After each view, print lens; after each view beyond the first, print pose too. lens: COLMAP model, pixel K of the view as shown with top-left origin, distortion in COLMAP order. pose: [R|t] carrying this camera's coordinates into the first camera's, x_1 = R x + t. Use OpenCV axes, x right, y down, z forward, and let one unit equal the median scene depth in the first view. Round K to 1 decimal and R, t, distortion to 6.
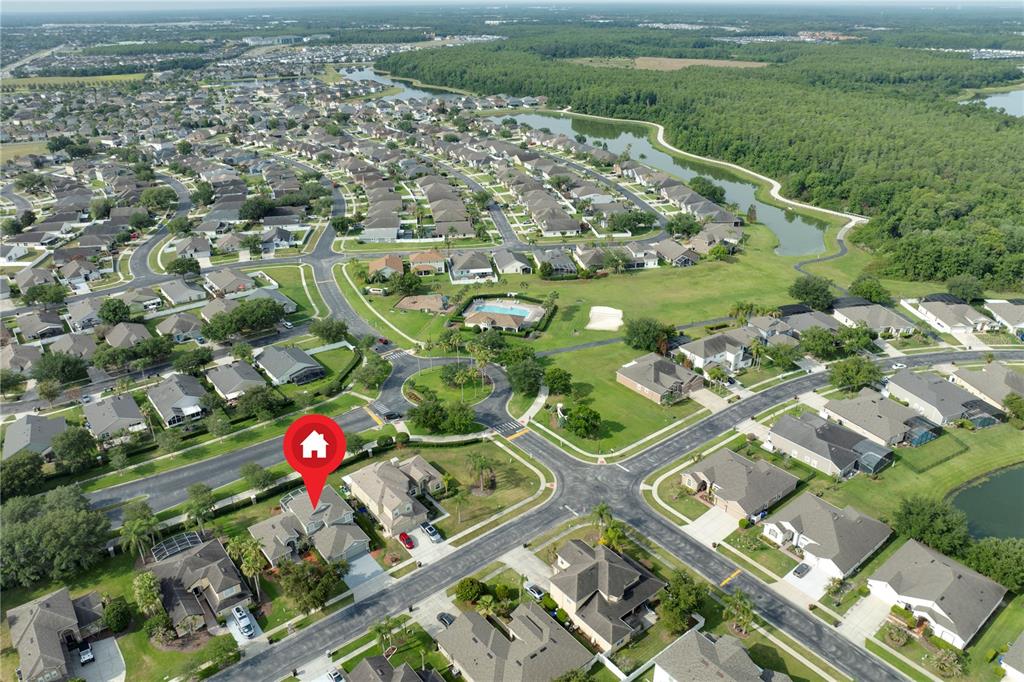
lens RADIAL K [[725.1, 0, 512.0], [0, 725.1, 341.0], [0, 0, 1]] dist [-0.033205, -0.001893]
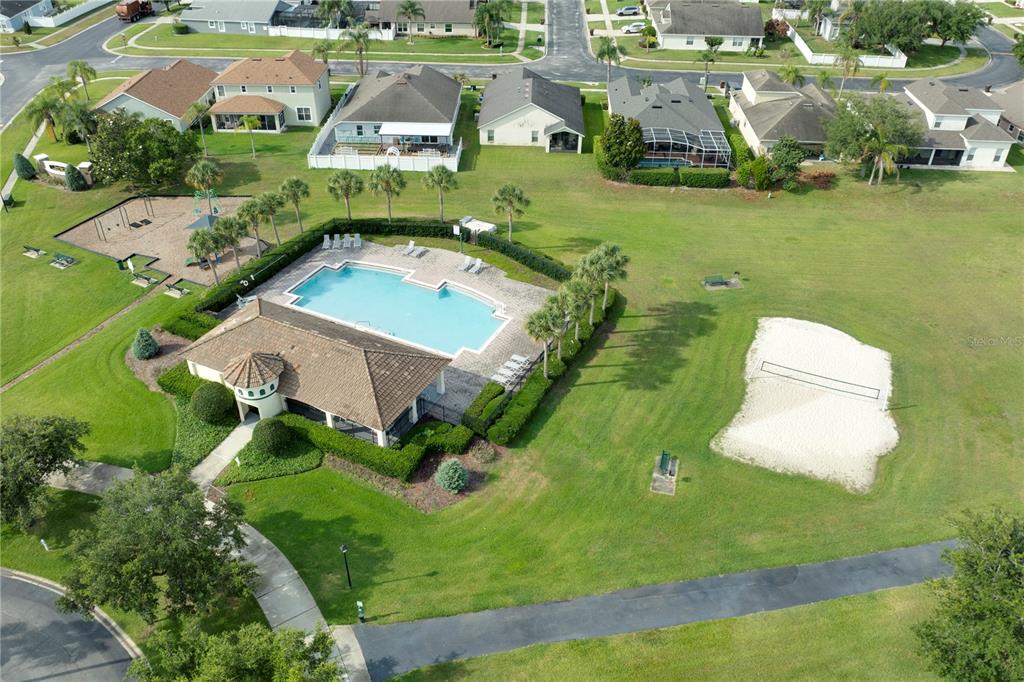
lens RADIAL K [[725.1, 0, 512.0], [0, 725.1, 341.0], [0, 0, 1]] dist [-0.033205, -0.001893]
pose [[0.973598, 0.140871, -0.179620, 0.065444], [-0.102279, 0.972670, 0.208453, -0.075559], [0.204075, -0.184578, 0.961397, 0.677461]]
